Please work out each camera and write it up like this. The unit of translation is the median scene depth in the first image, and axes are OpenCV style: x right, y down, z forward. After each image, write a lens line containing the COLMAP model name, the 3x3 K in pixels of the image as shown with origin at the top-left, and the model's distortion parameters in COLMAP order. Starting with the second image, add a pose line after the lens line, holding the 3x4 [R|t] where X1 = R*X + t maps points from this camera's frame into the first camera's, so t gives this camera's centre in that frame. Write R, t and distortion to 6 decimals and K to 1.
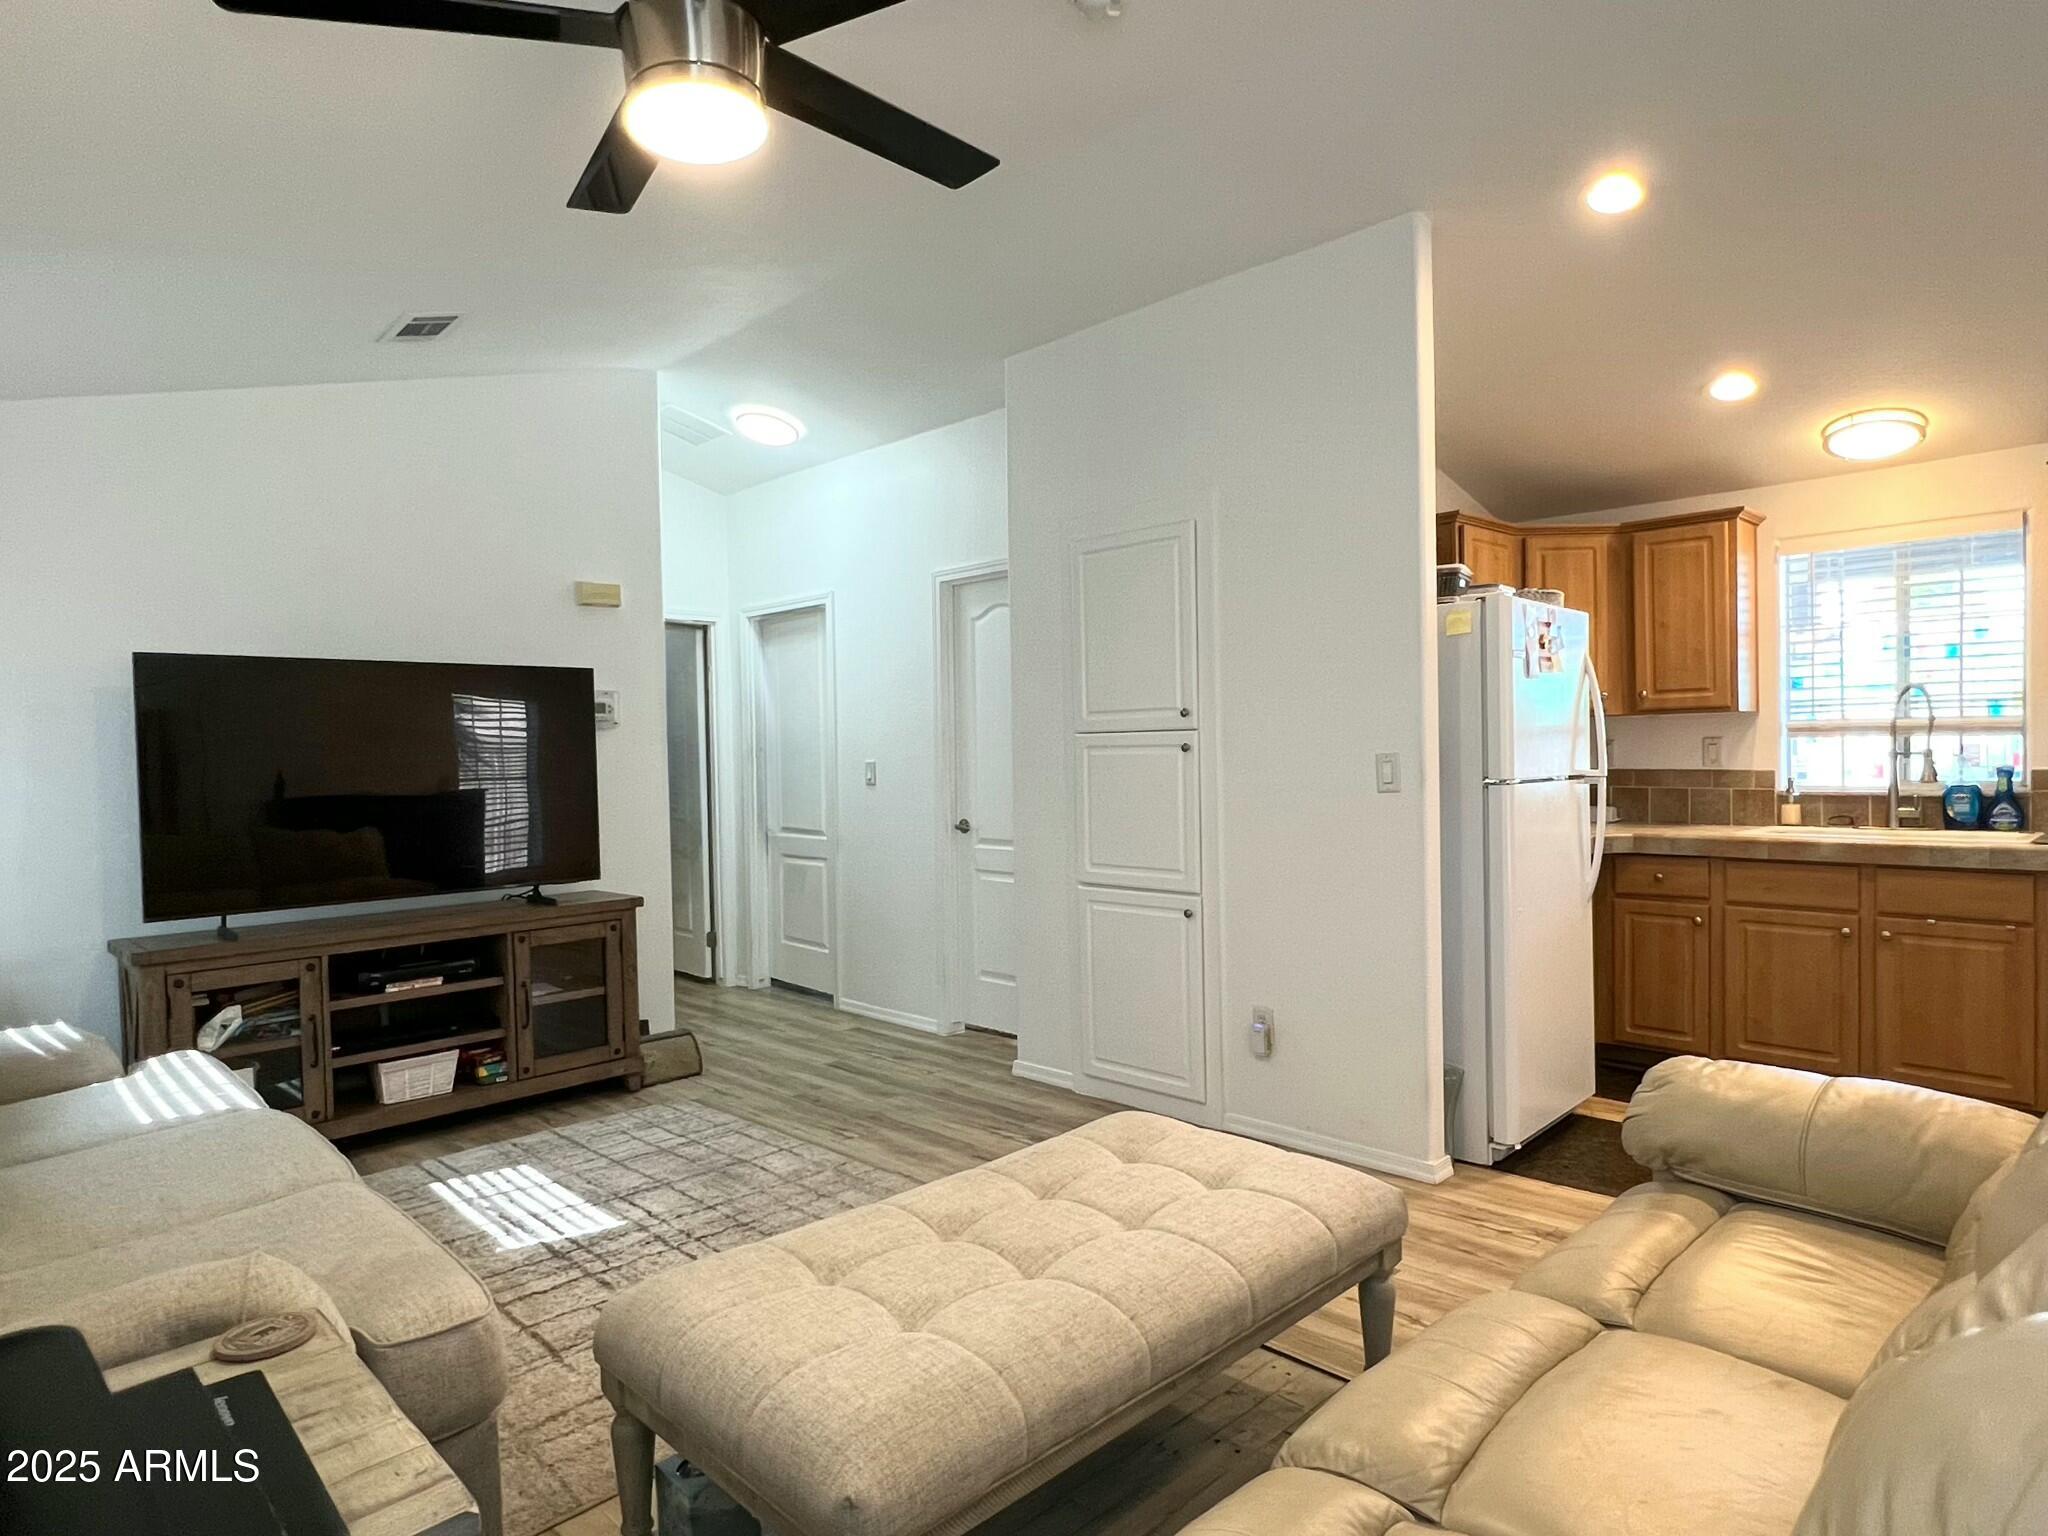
lens RADIAL K [[1153.7, 0, 1024.0], [0, 1153.7, 768.0], [0, 0, 1]] dist [-0.001828, 0.001081]
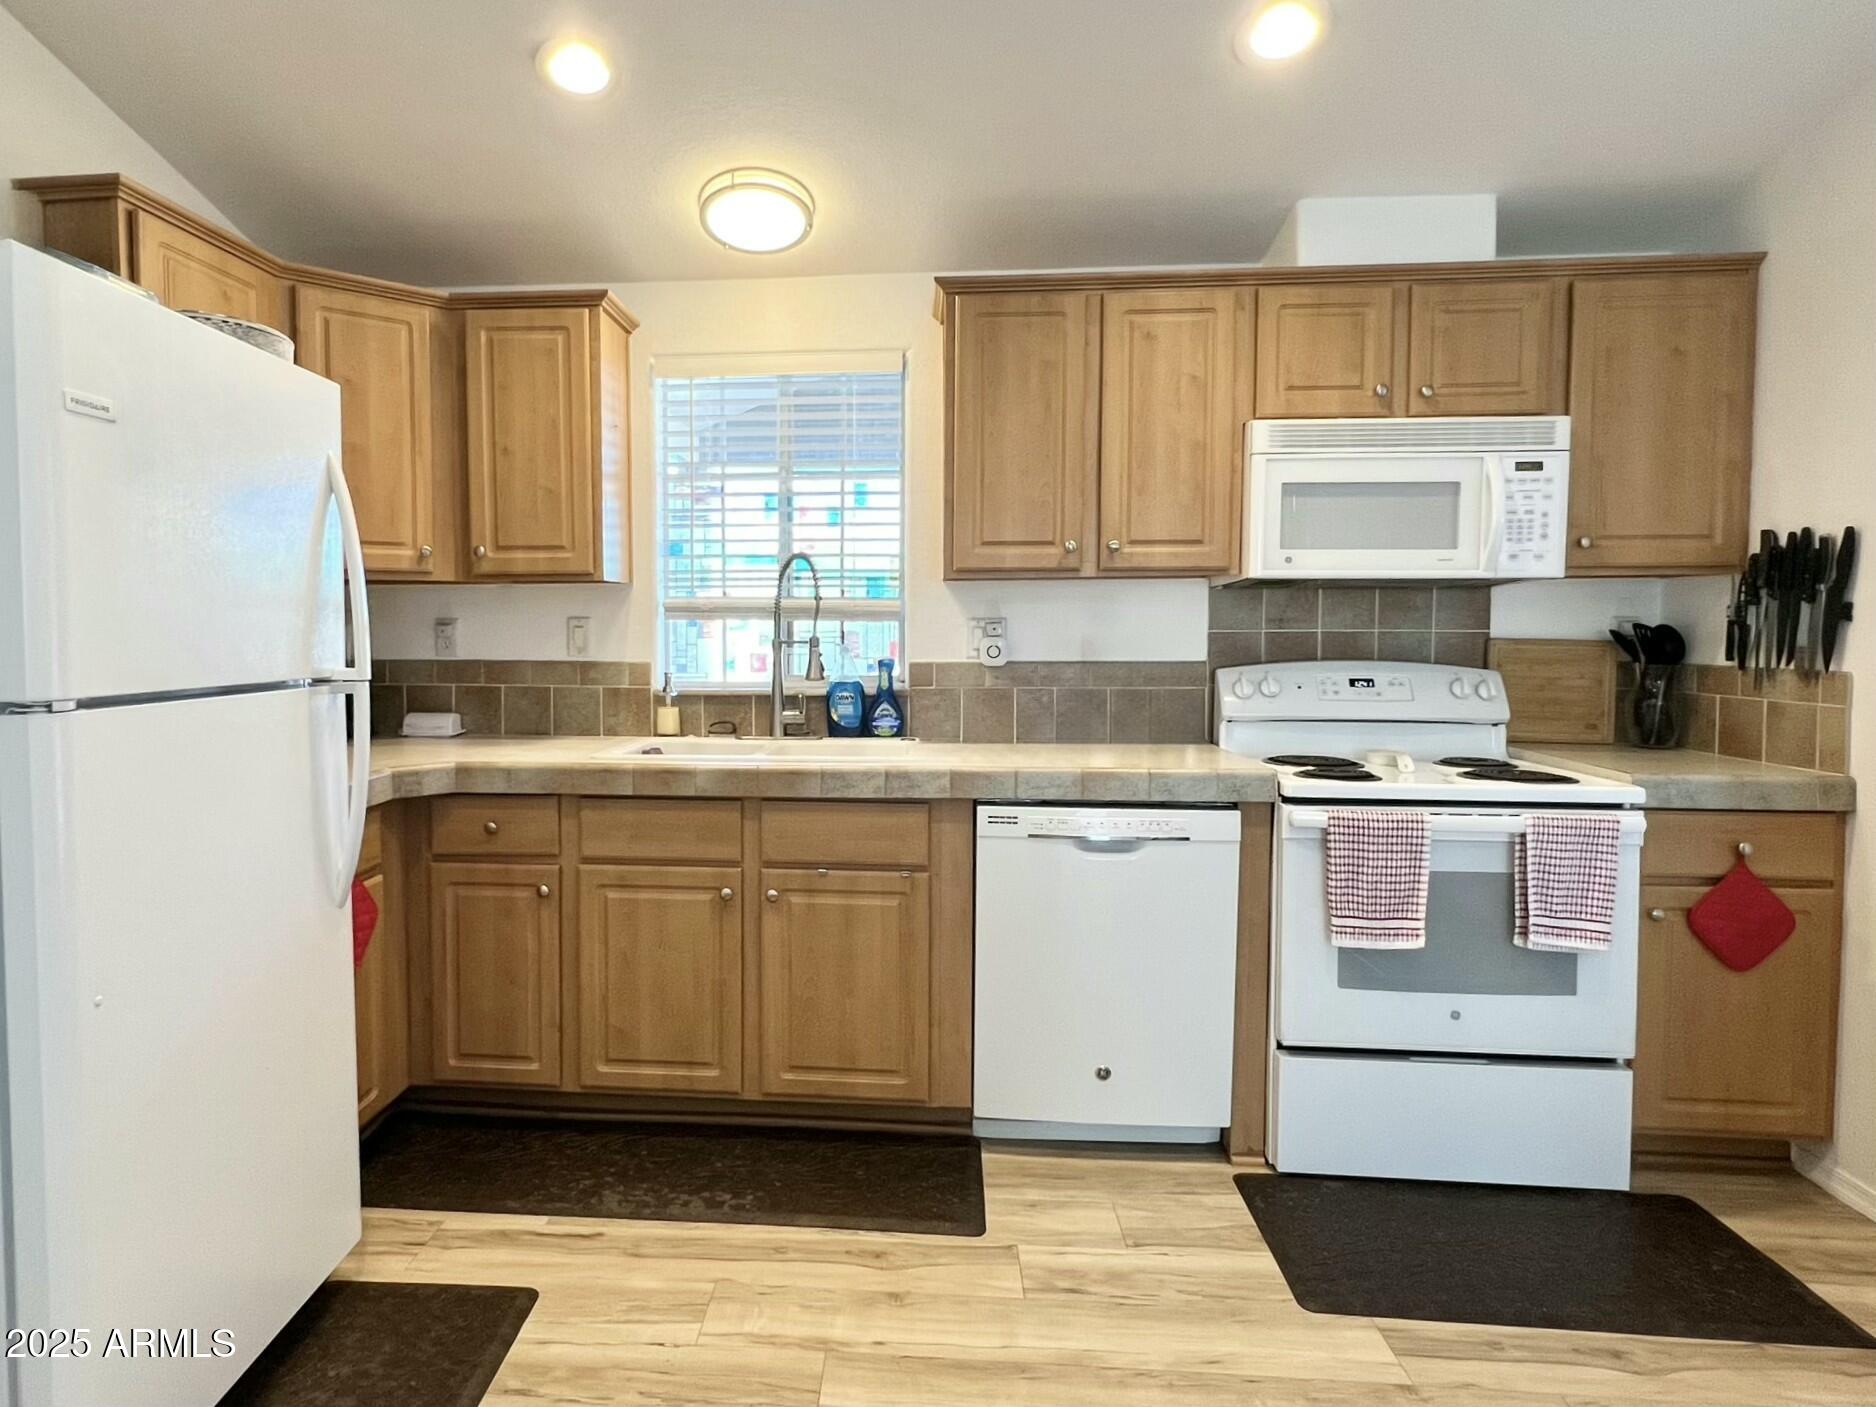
lens RADIAL K [[1388.9, 0, 938.0], [0, 1388.9, 703.5], [0, 0, 1]] dist [-0.004773, -0.000590]
pose [[0.719945, -0.022885, 0.693654, 0.181664], [-0.002767, 0.999354, 0.035843, -0.004772], [-0.694026, -0.027725, 0.719416, 0.250066]]
